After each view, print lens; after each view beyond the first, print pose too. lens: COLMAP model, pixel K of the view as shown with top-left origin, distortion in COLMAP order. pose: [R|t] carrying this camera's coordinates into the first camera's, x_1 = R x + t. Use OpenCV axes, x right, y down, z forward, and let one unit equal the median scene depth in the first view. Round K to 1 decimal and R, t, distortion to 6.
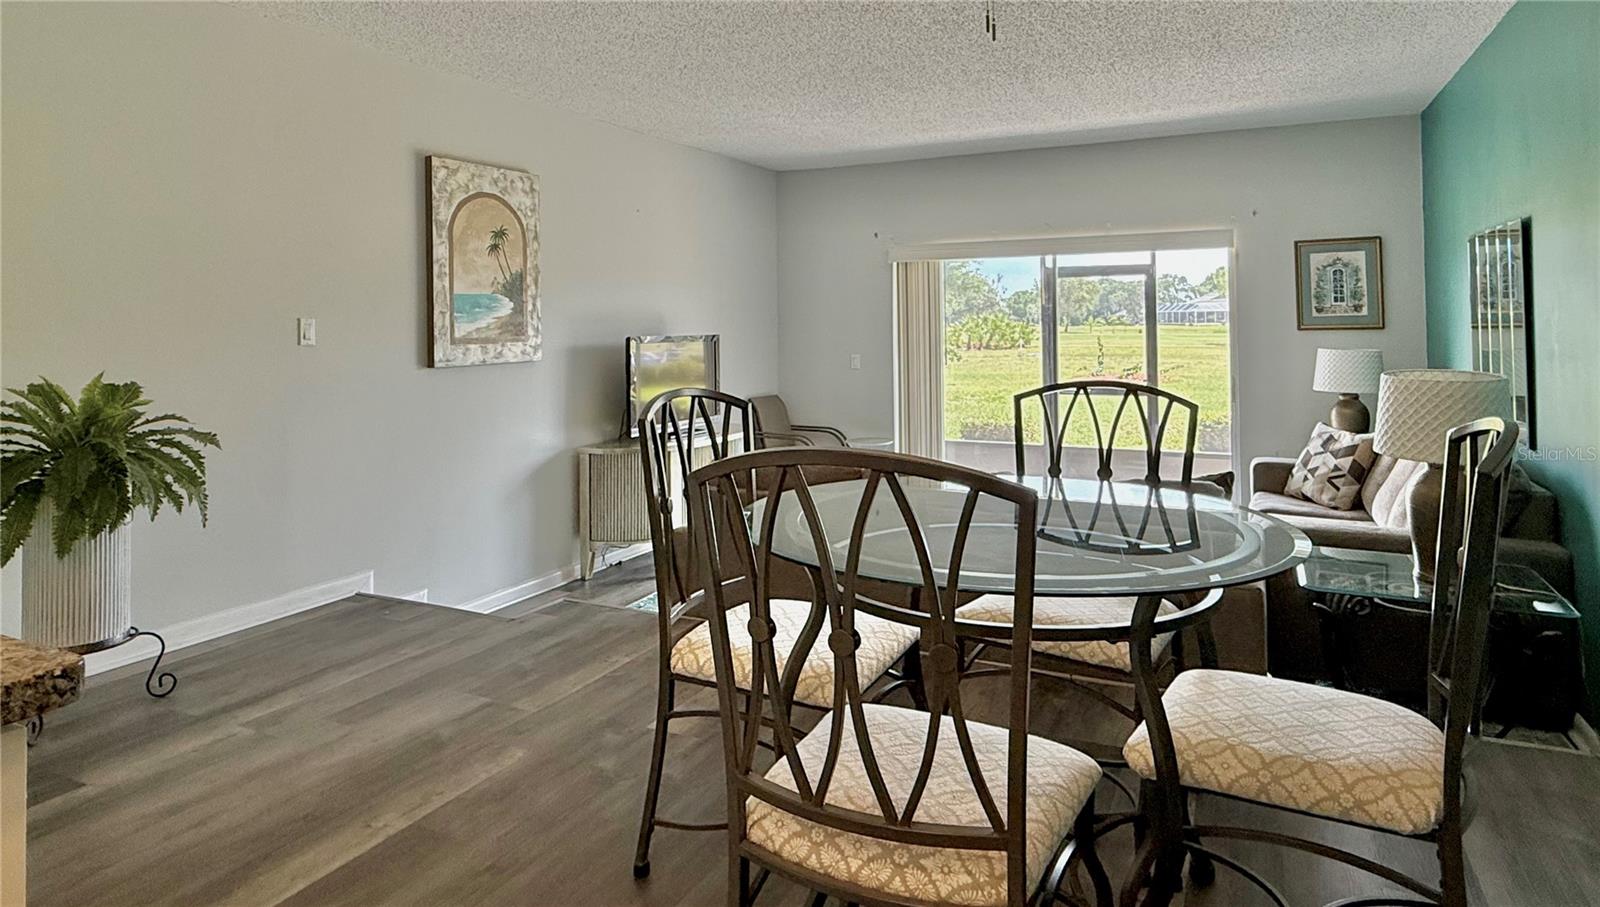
lens RADIAL K [[947.0, 0, 800.0], [0, 947.0, 453.5], [0, 0, 1]] dist [-0.000670, 0.000132]
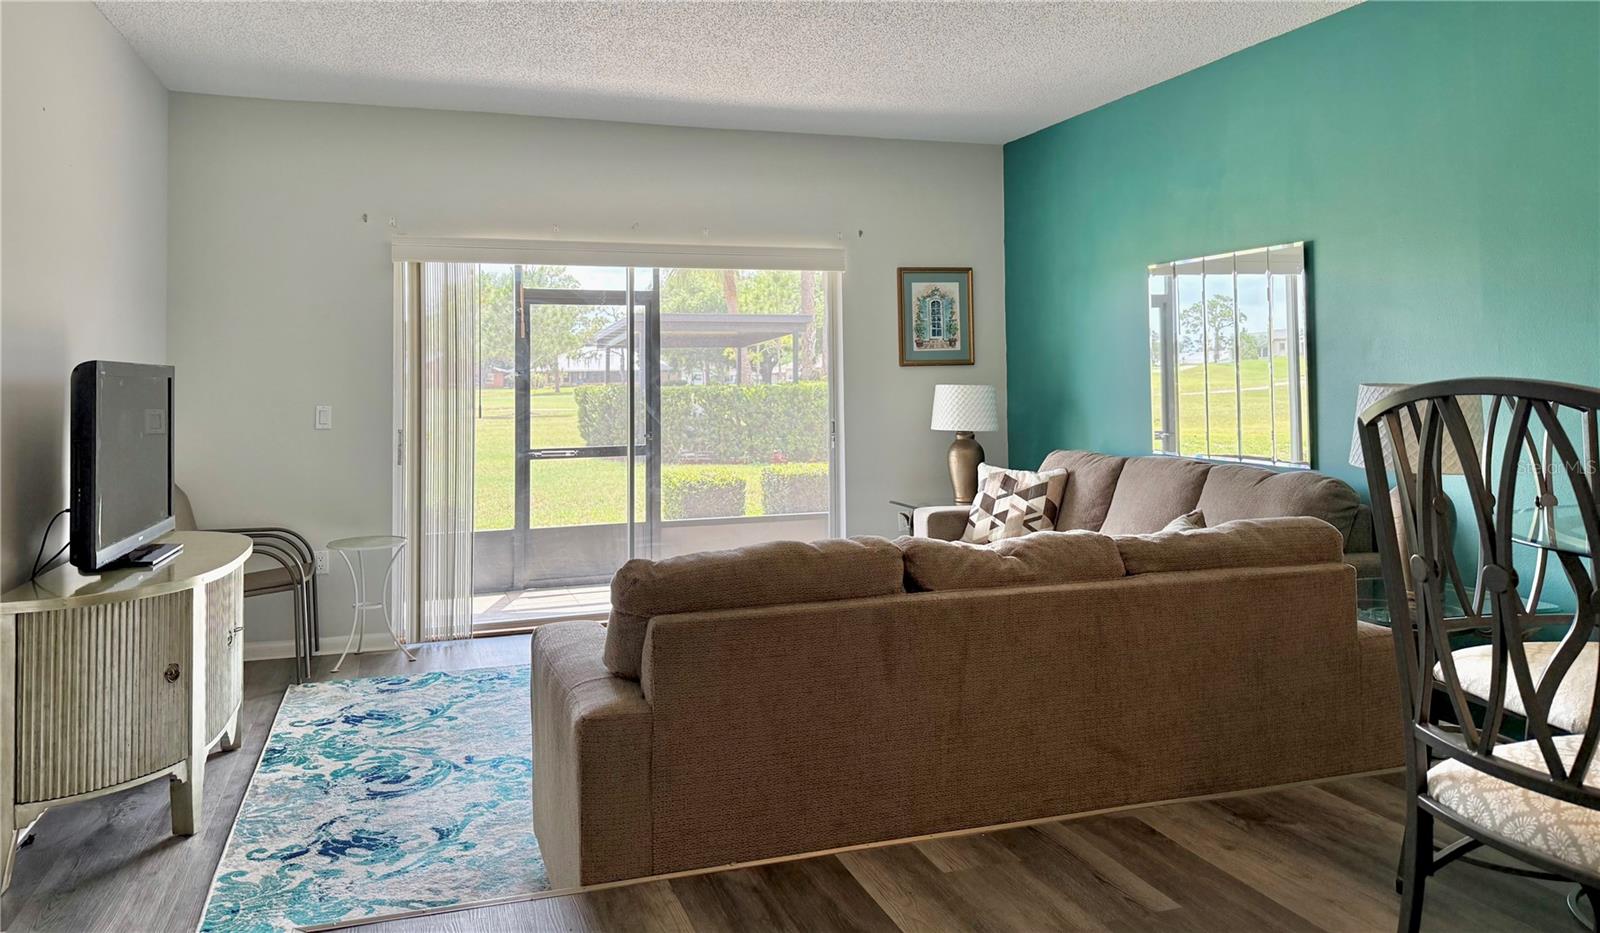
lens RADIAL K [[1115.6, 0, 800.0], [0, 1115.6, 466.5], [0, 0, 1]] dist [0.044940, 0.000282]
pose [[0.712367, -0.053861, 0.699737, -0.303237], [0.099880, 0.994682, -0.025119, -0.018789], [-0.694663, 0.087784, 0.713959, 0.326922]]
